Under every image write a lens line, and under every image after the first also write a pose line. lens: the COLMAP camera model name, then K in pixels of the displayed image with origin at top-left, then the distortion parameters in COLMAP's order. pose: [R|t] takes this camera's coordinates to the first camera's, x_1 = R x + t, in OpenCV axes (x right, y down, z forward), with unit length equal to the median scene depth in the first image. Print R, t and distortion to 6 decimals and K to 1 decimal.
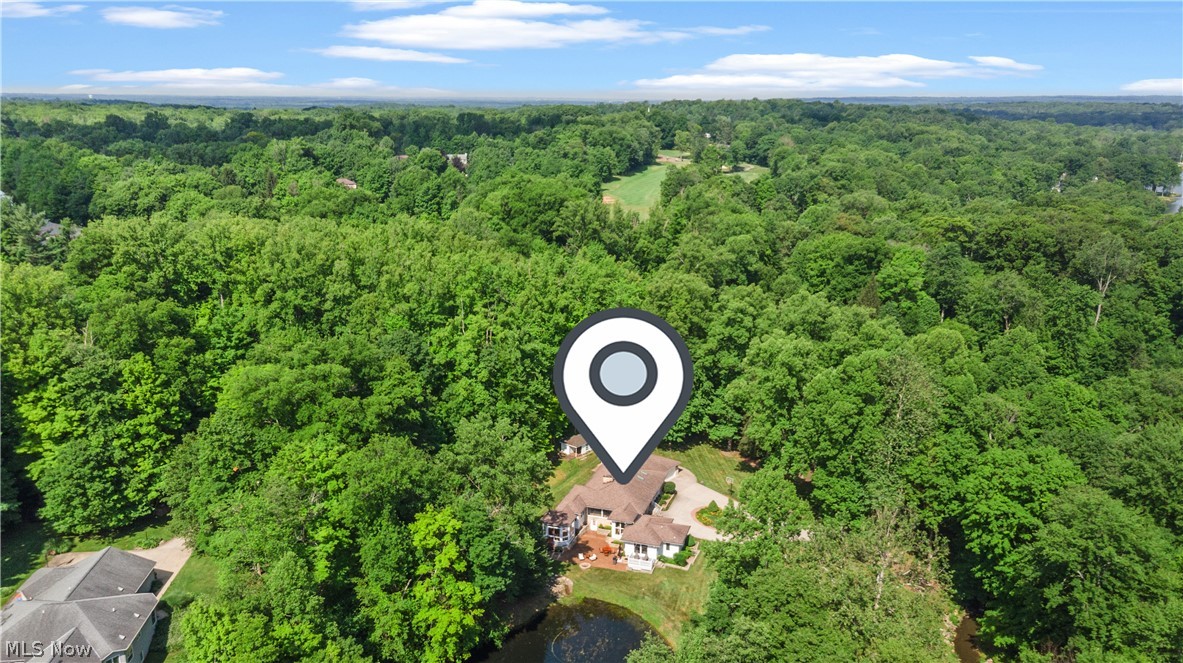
lens RADIAL K [[831.1, 0, 591.5], [0, 831.1, 331.5], [0, 0, 1]] dist [0.007417, -0.000273]
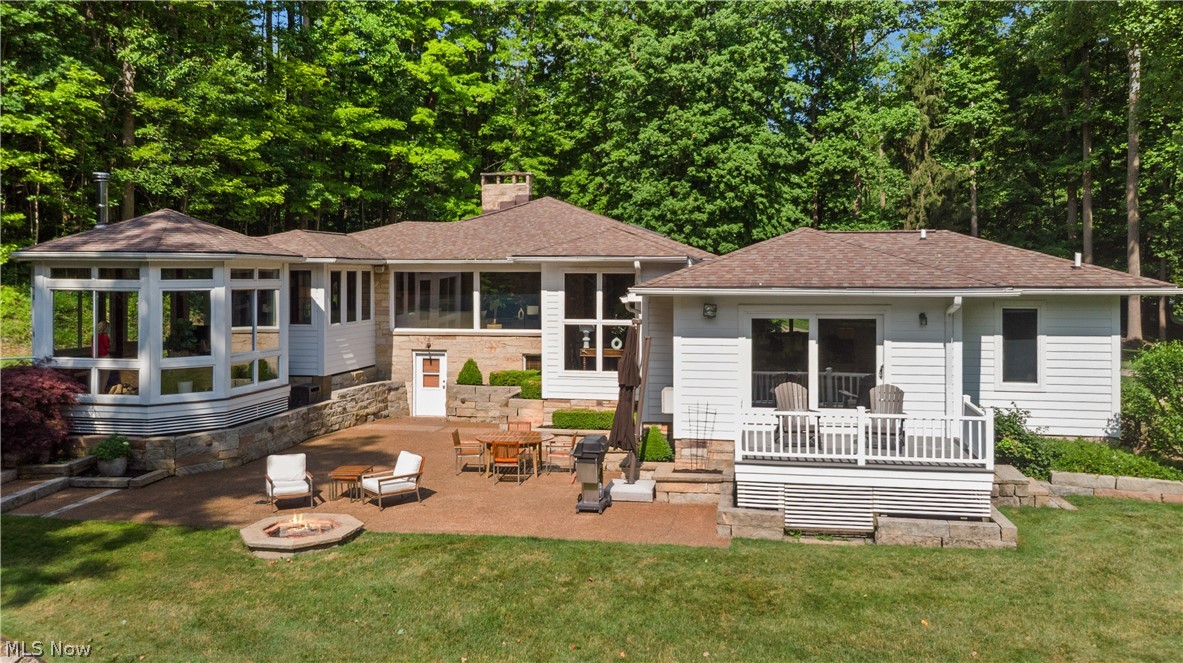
lens RADIAL K [[849.1, 0, 591.1], [0, 849.1, 295.9], [0, 0, 1]] dist [0.008803, 0.002900]
pose [[0.990380, -0.007479, 0.138170, 0.011822], [0.038959, 0.973215, -0.226574, 0.256348], [-0.132774, 0.229777, 0.964144, 0.820834]]
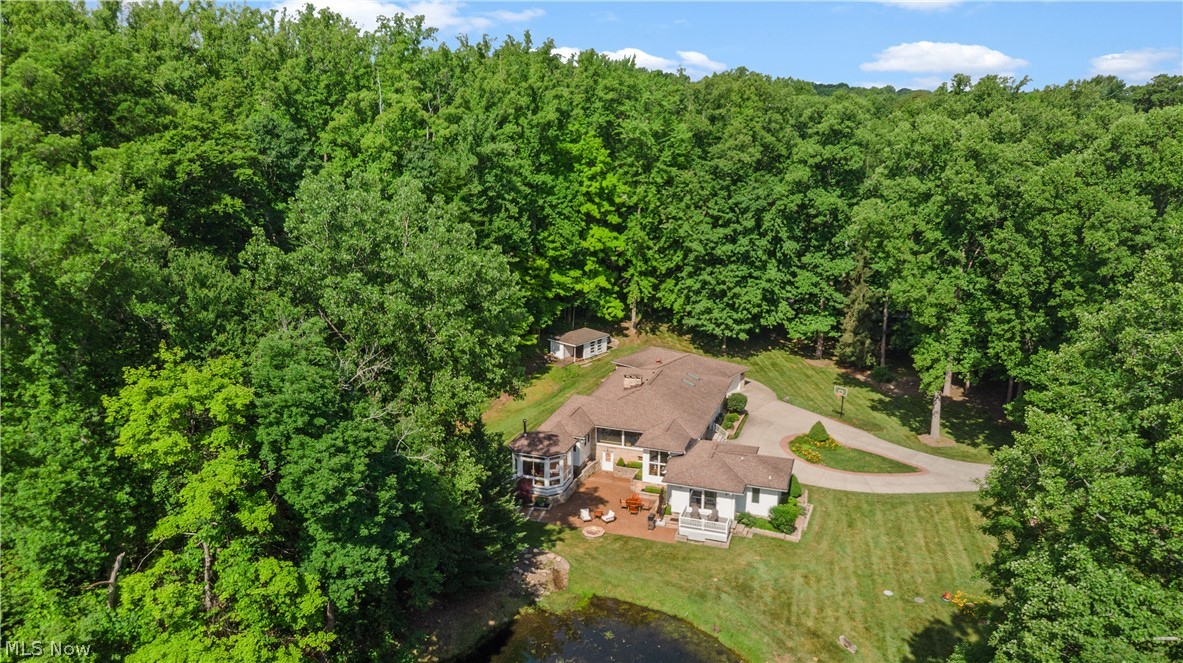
lens RADIAL K [[831.1, 0, 591.5], [0, 831.1, 331.5], [0, 0, 1]] dist [0.007417, -0.000273]
pose [[0.999978, 0.004320, 0.004946, -0.010846], [-0.004394, 0.999878, 0.015001, 0.139796], [-0.004881, -0.015022, 0.999875, 0.456097]]
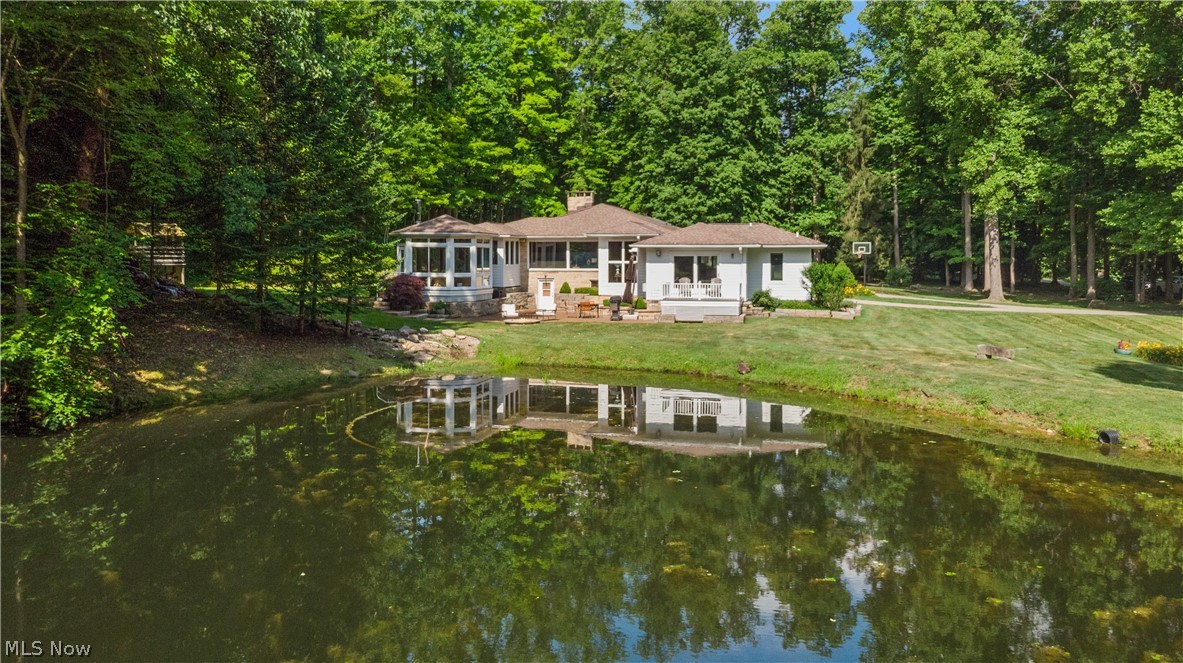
lens RADIAL K [[849.1, 0, 591.1], [0, 849.1, 295.9], [0, 0, 1]] dist [0.008803, 0.002900]
pose [[0.997420, -0.006435, 0.071504, -0.004138], [0.021084, 0.978313, -0.206056, 0.311438], [-0.068627, 0.207032, 0.975924, 0.631518]]
